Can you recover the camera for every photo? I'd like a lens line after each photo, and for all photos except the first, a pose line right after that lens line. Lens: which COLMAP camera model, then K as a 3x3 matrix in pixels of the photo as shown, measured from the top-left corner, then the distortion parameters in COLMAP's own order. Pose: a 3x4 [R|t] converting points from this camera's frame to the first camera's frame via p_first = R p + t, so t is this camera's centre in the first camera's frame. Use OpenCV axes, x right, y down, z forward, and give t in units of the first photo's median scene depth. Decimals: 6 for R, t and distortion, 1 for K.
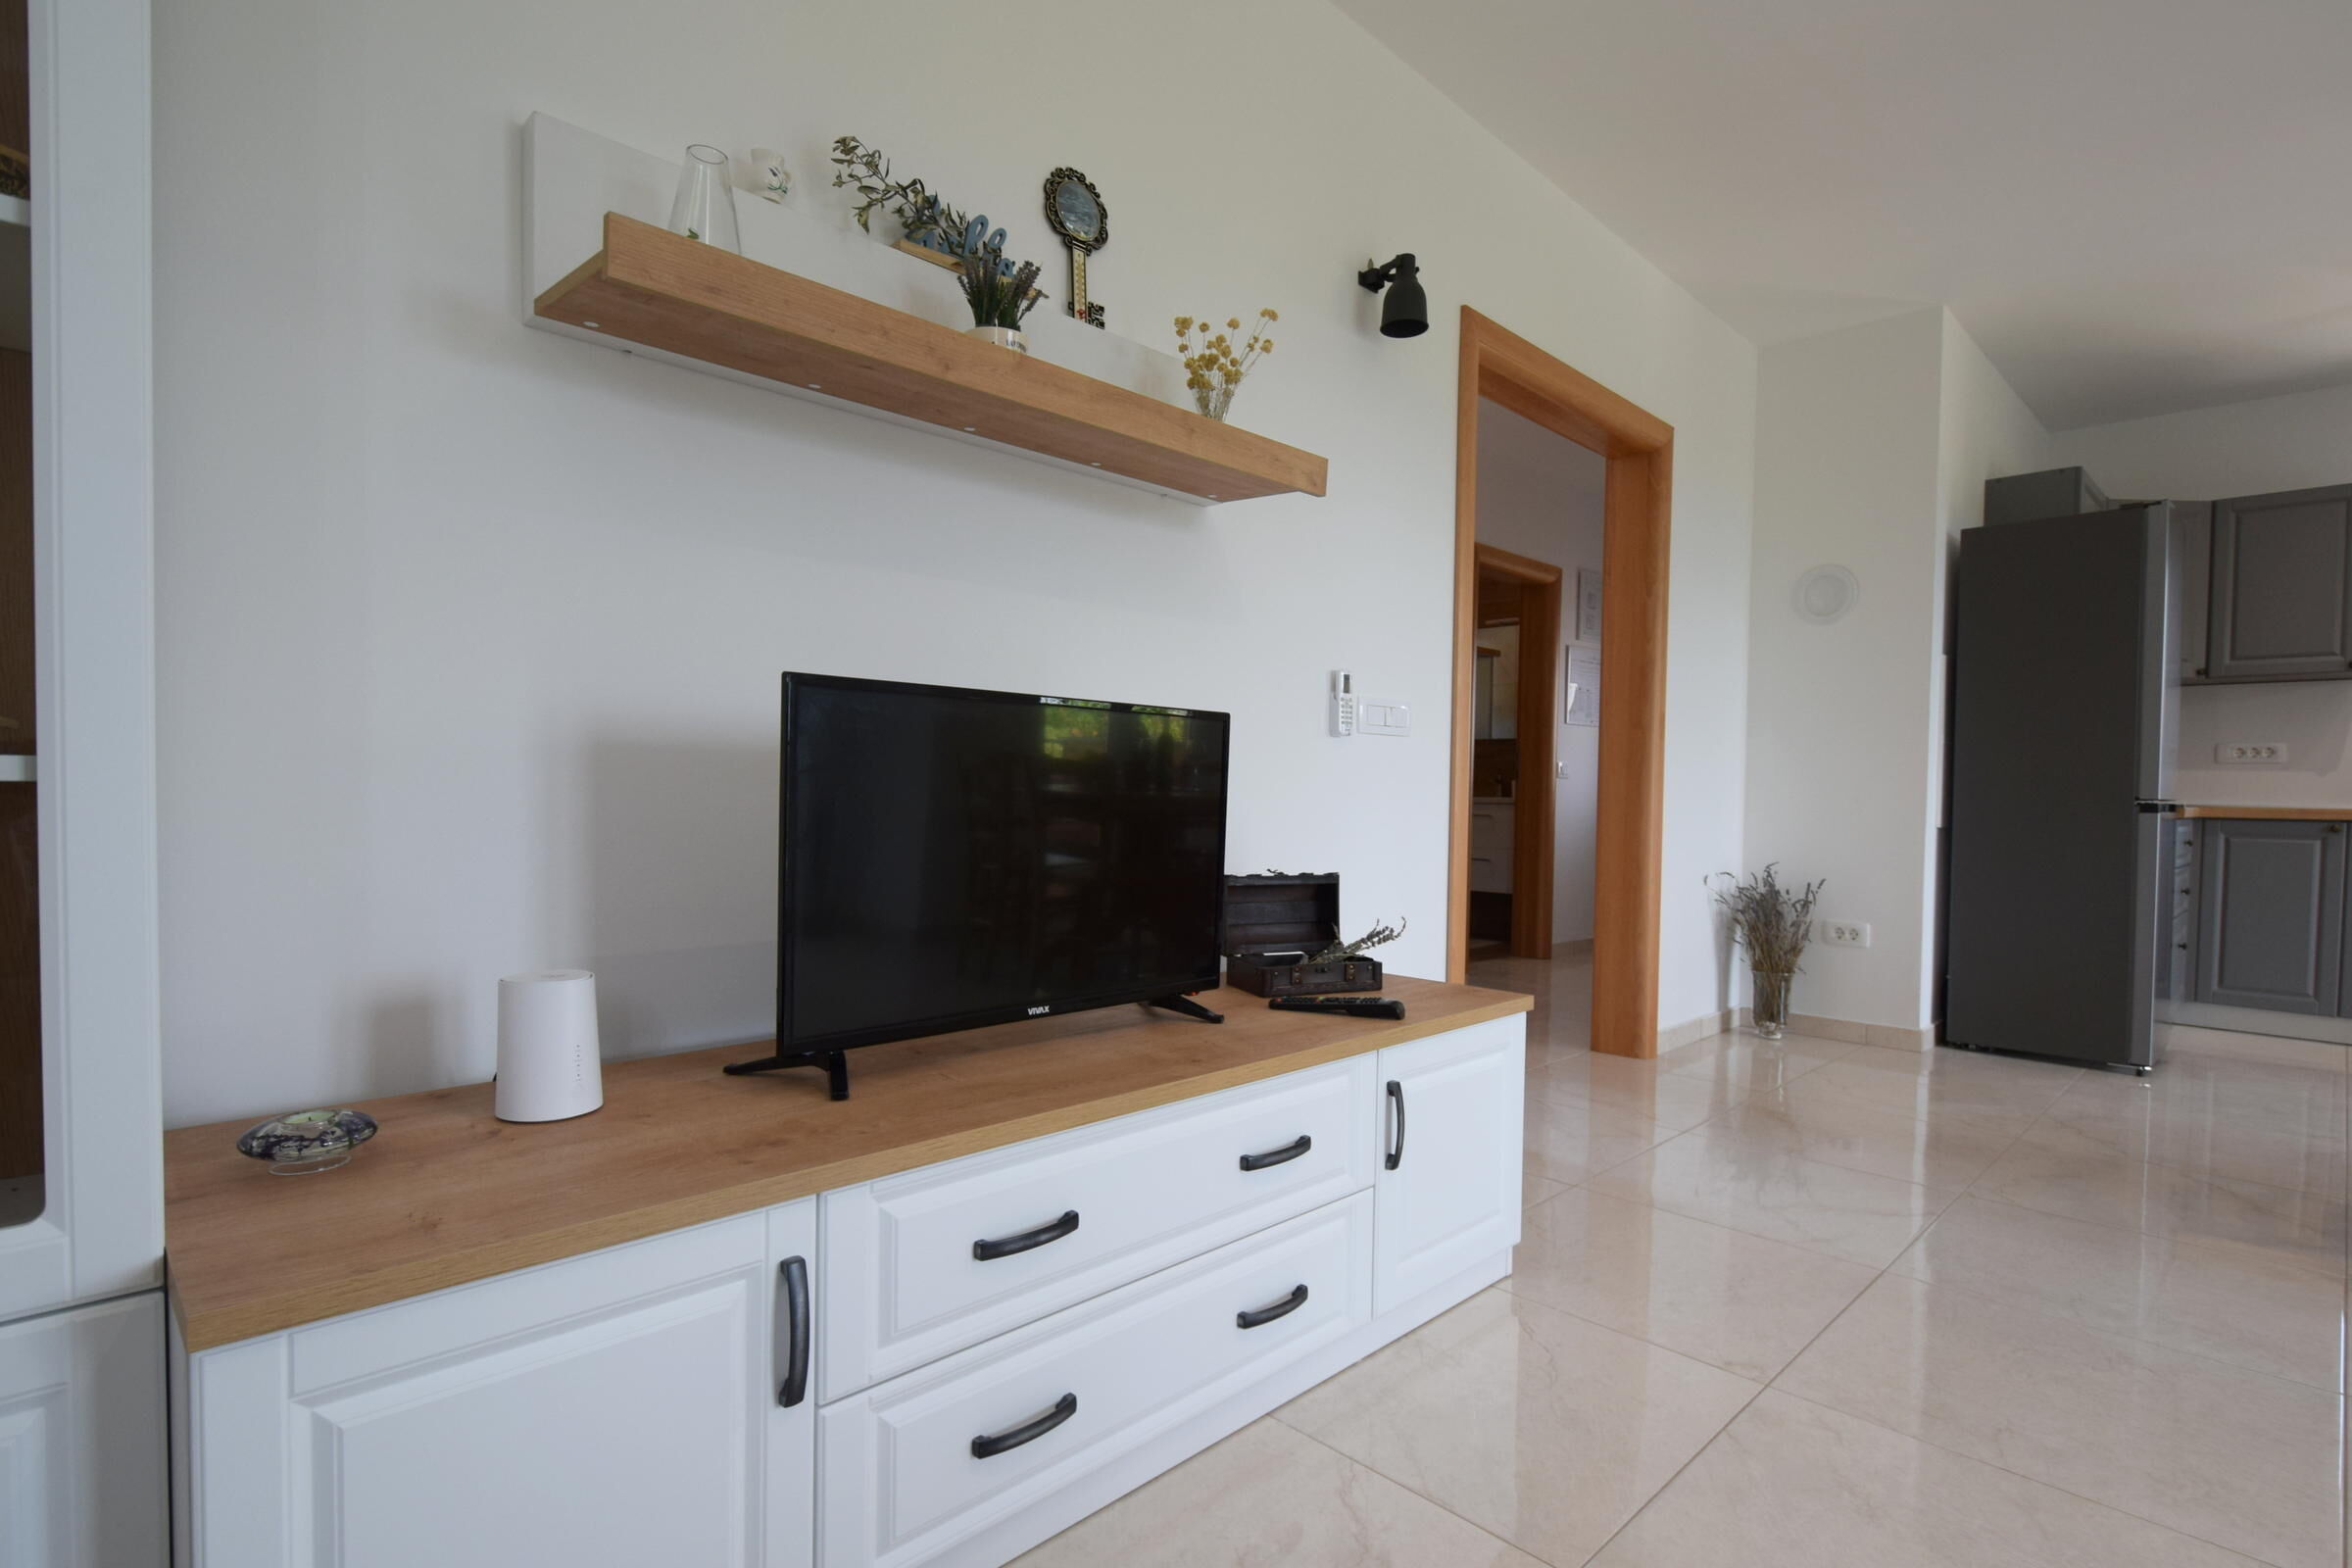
lens RADIAL K [[1145.3, 0, 1185.4], [0, 1145.3, 826.4], [0, 0, 1]] dist [-0.000957, -0.000335]
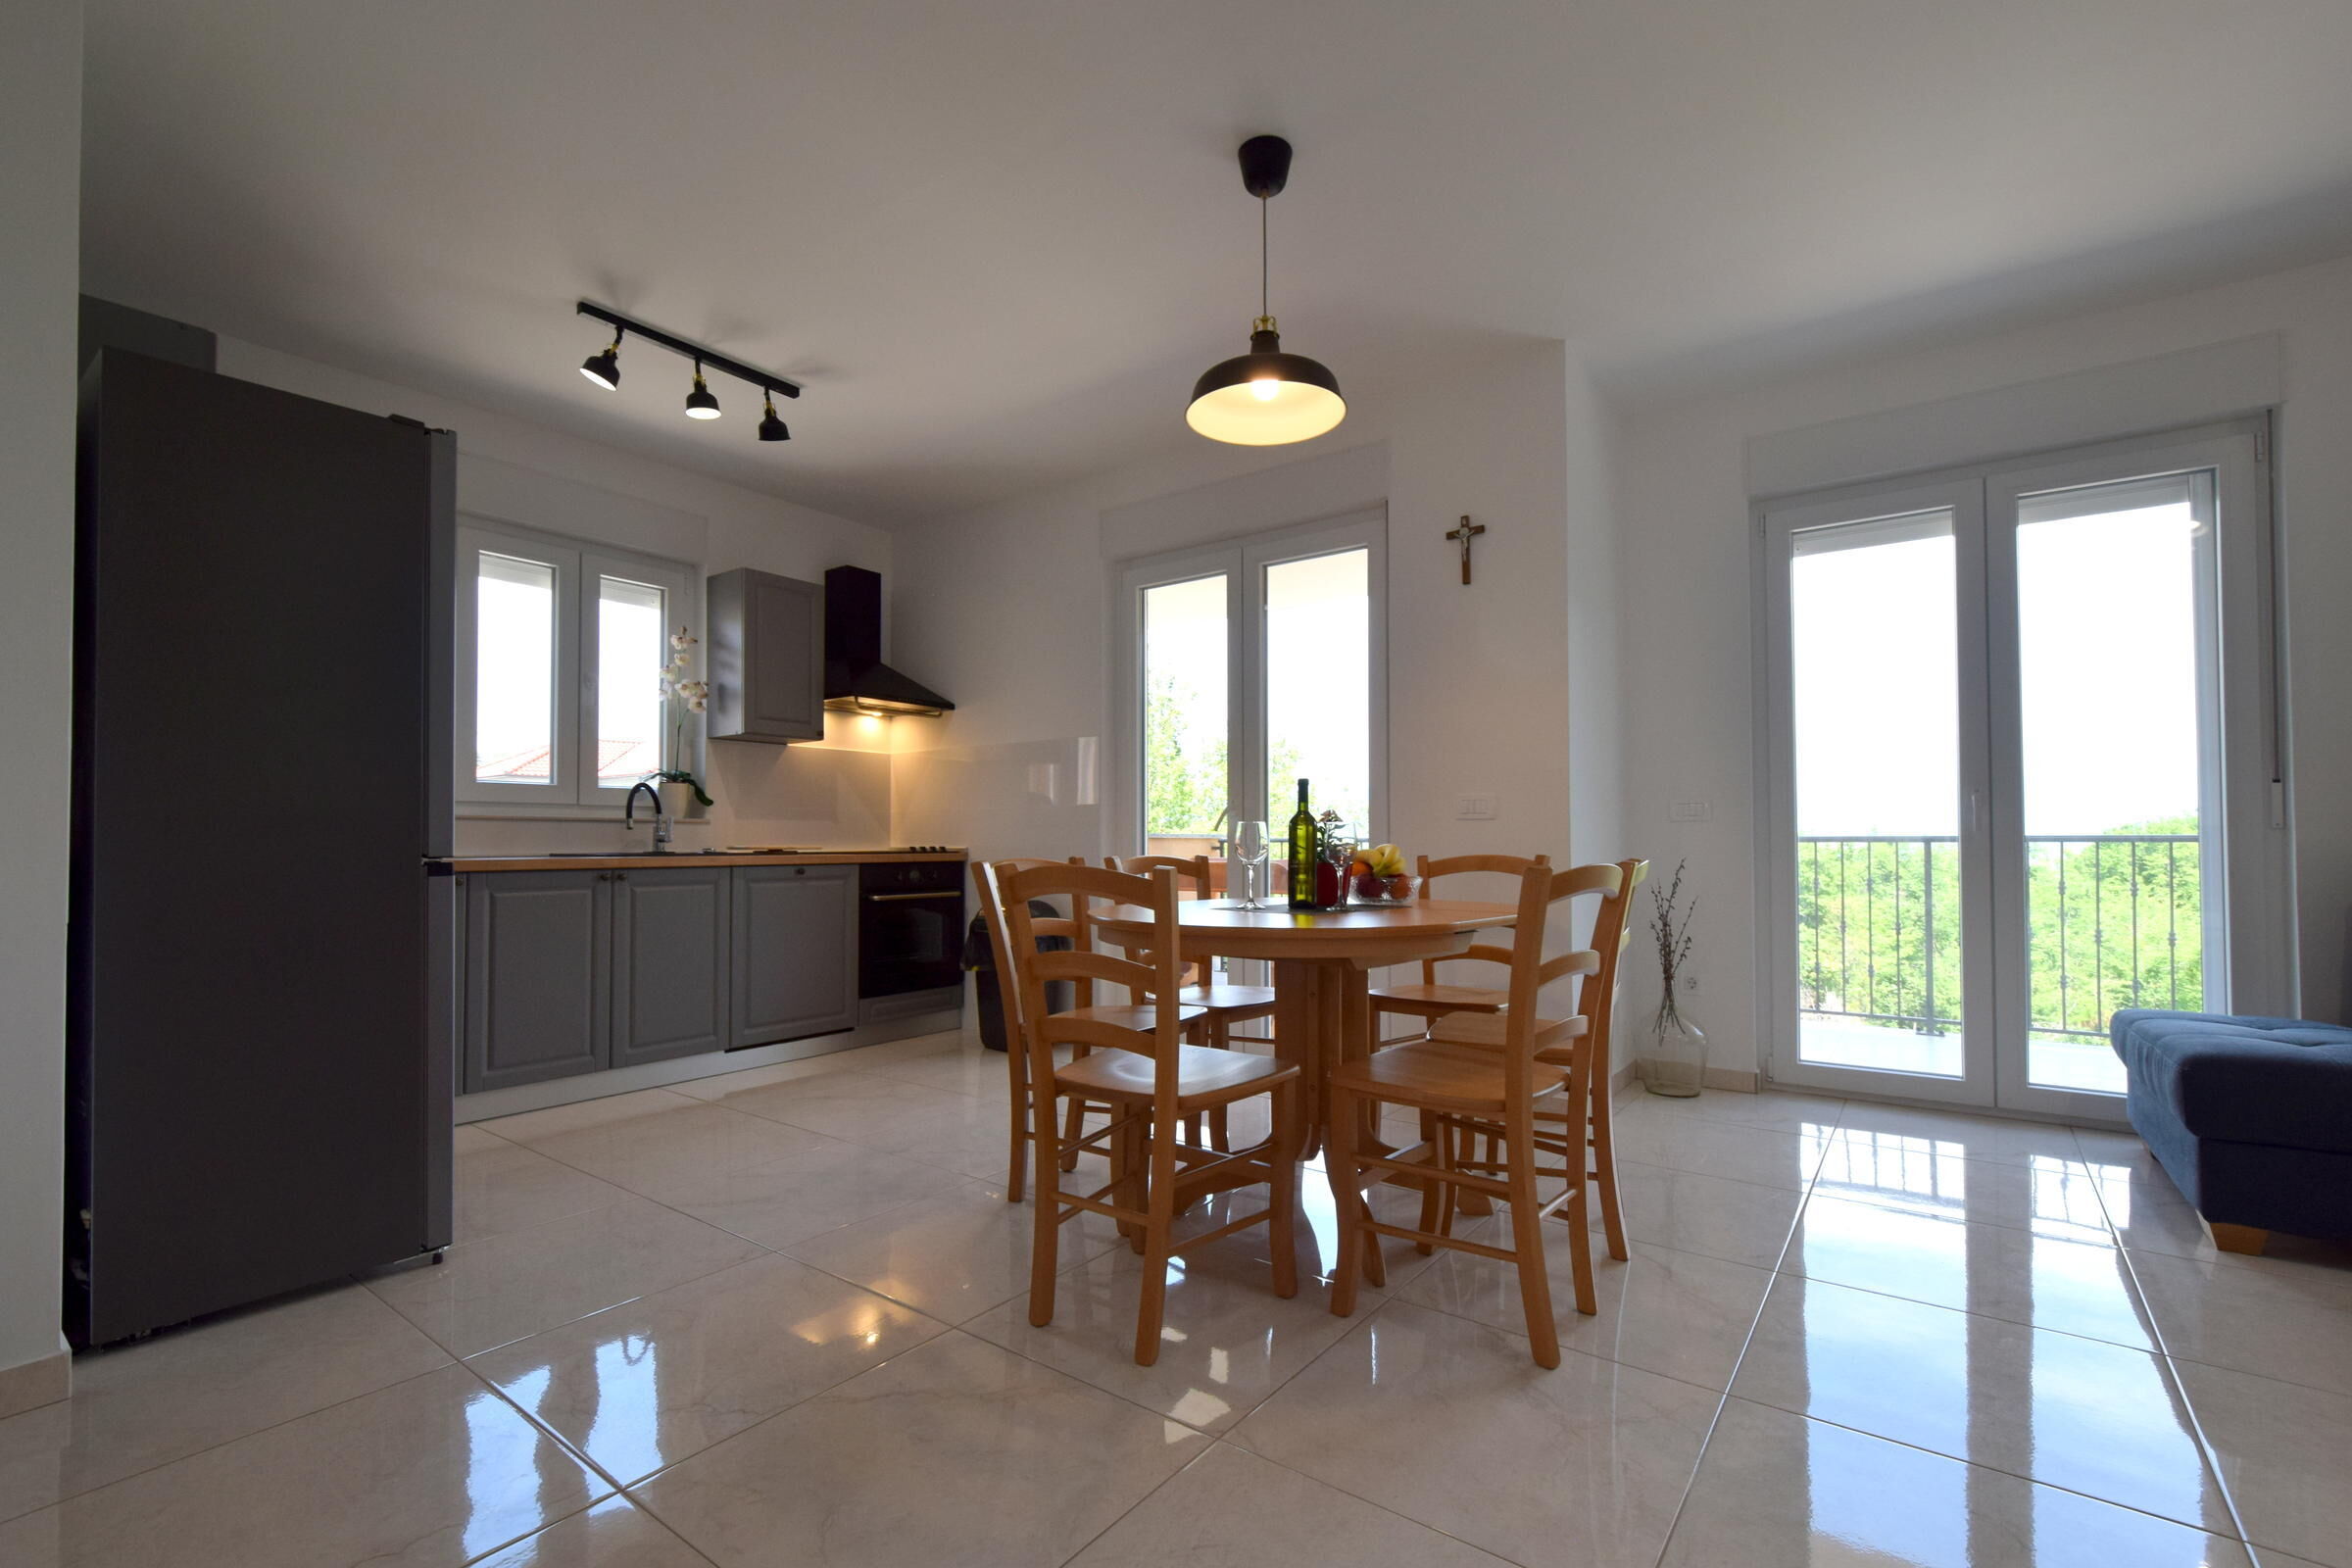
lens RADIAL K [[1023.3, 0, 1187.1], [0, 1023.3, 821.7], [0, 0, 1]] dist [0.000857, -0.000268]
pose [[-0.157728, 0.004241, 0.987474, 0.145658], [0.027715, 0.999616, 0.000134, -0.029772], [-0.987094, 0.027389, -0.157785, 0.587562]]
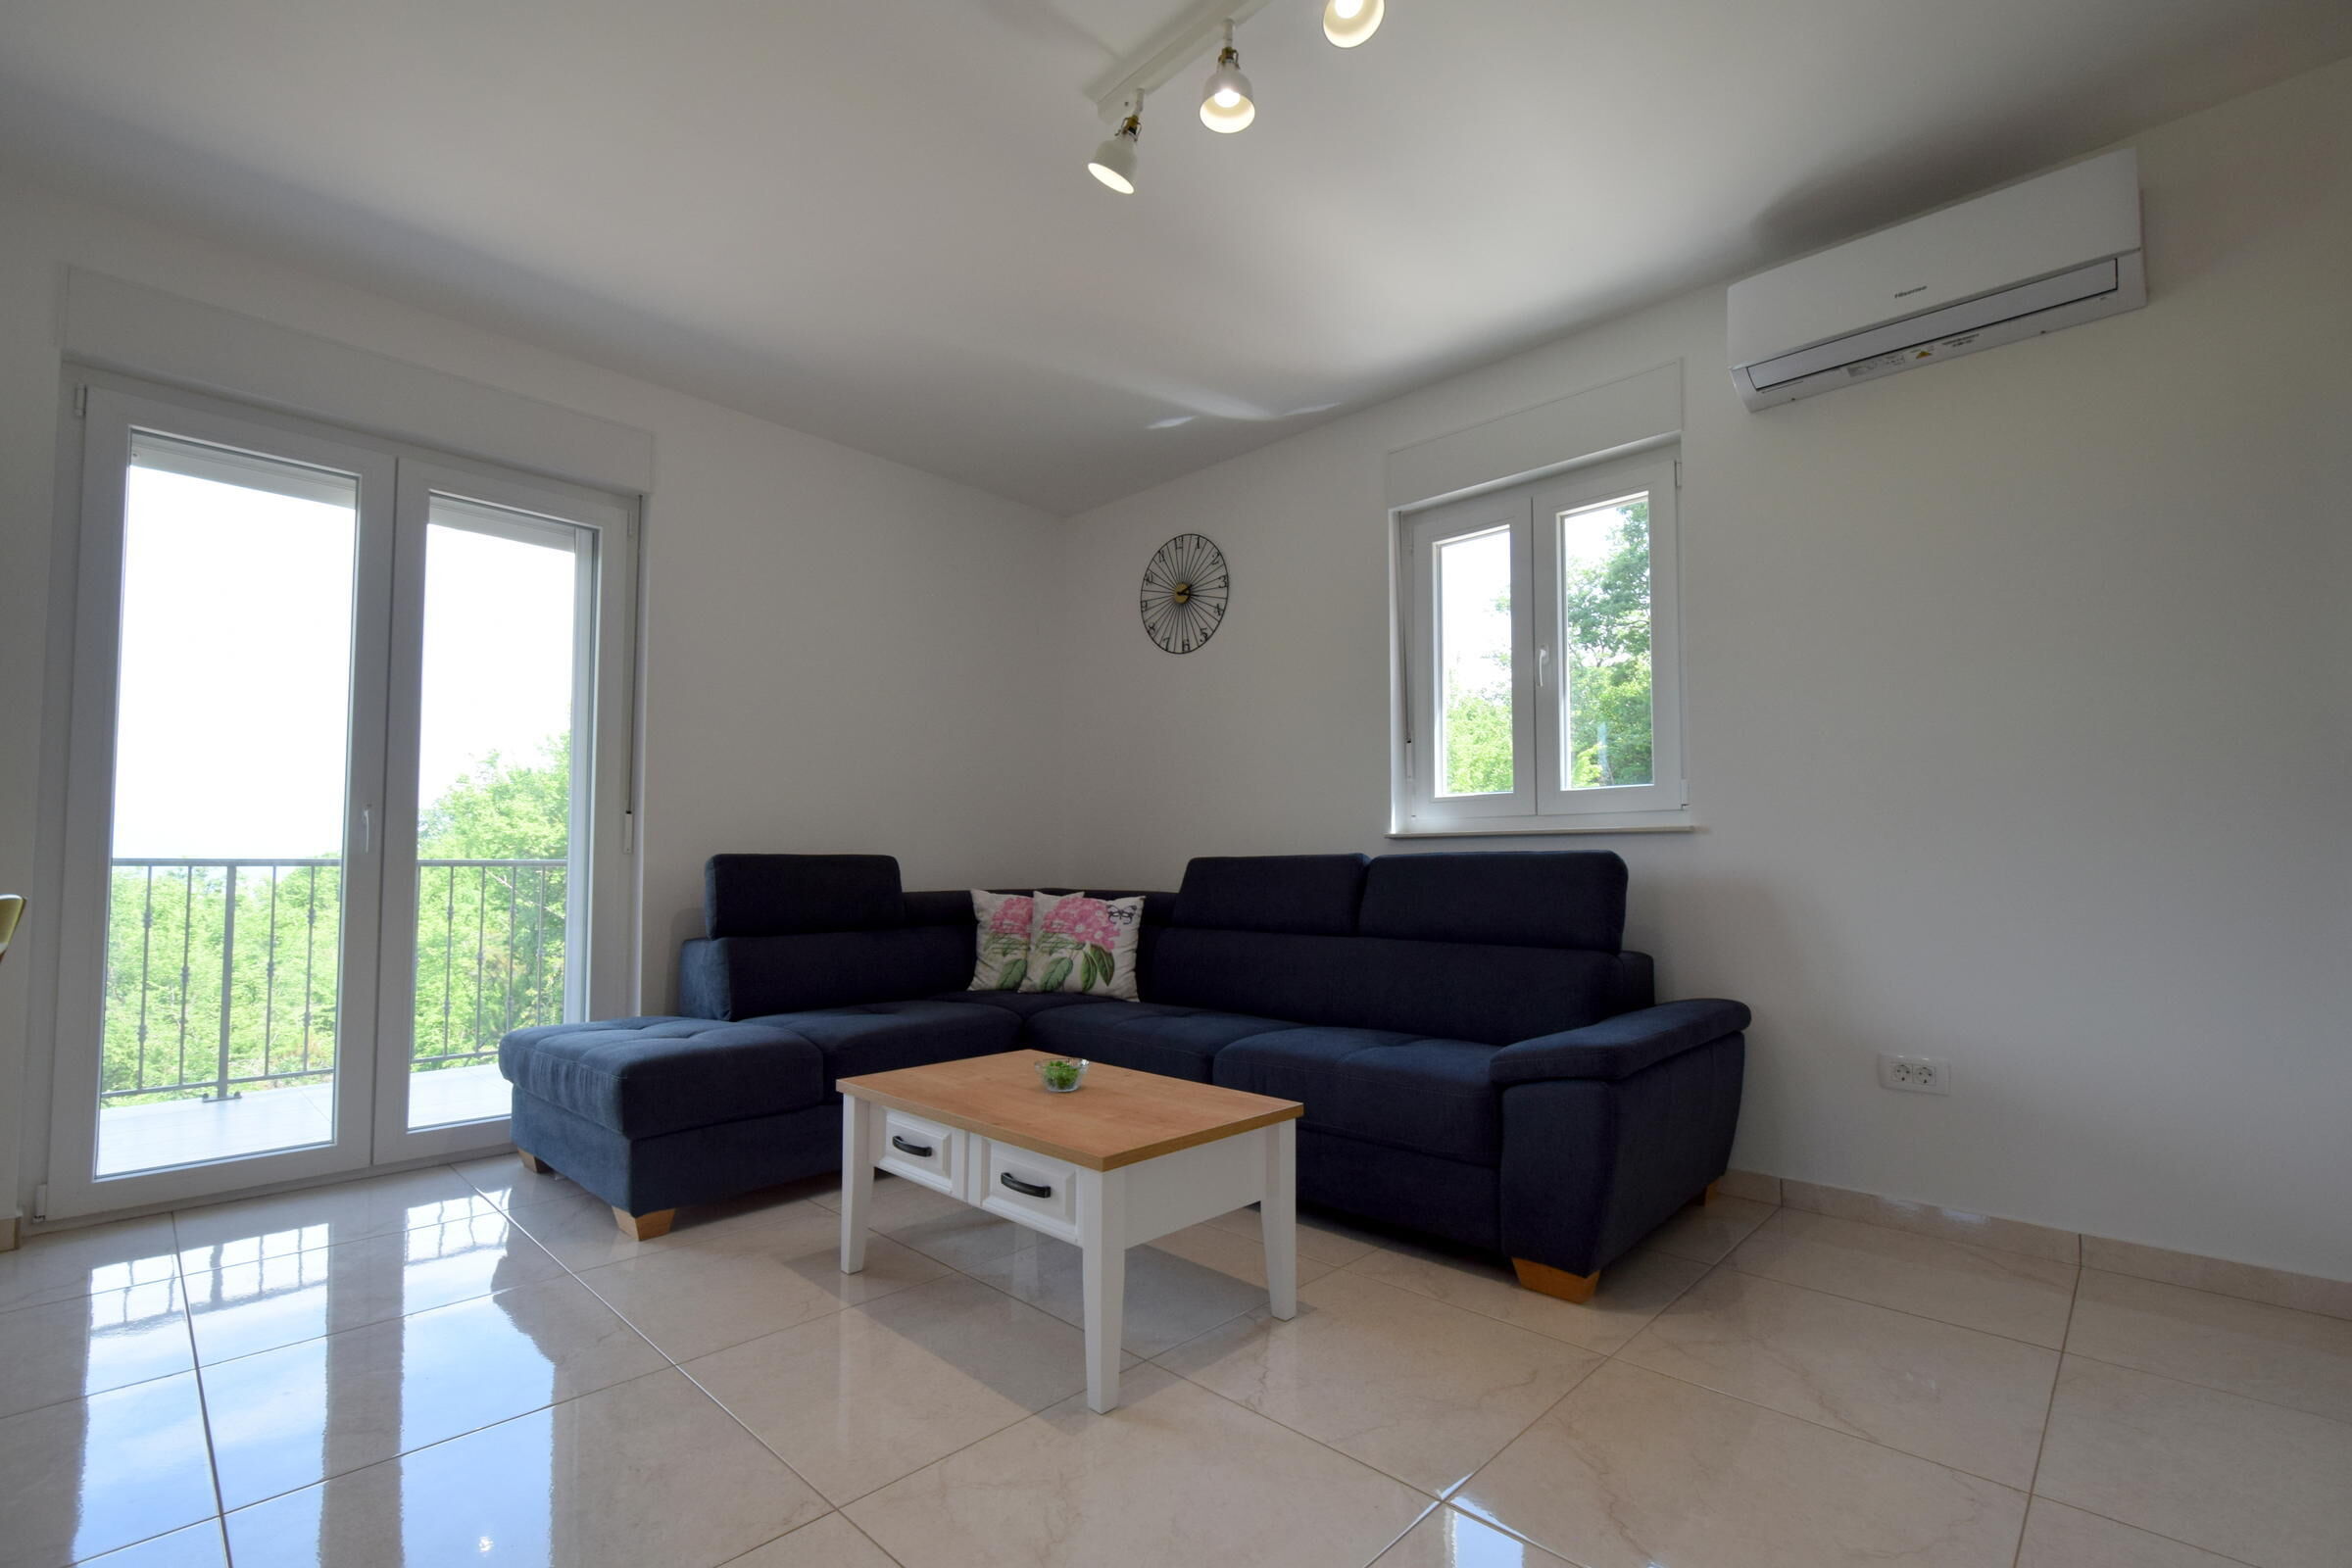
lens RADIAL K [[1047.7, 0, 1191.8], [0, 1047.7, 820.8], [0, 0, 1]] dist [-0.000284, -0.000593]
pose [[-0.999486, -0.015847, -0.027881, 0.307017], [-0.015488, 0.999795, -0.013077, -0.026311], [0.028083, -0.012639, -0.999526, 0.583667]]
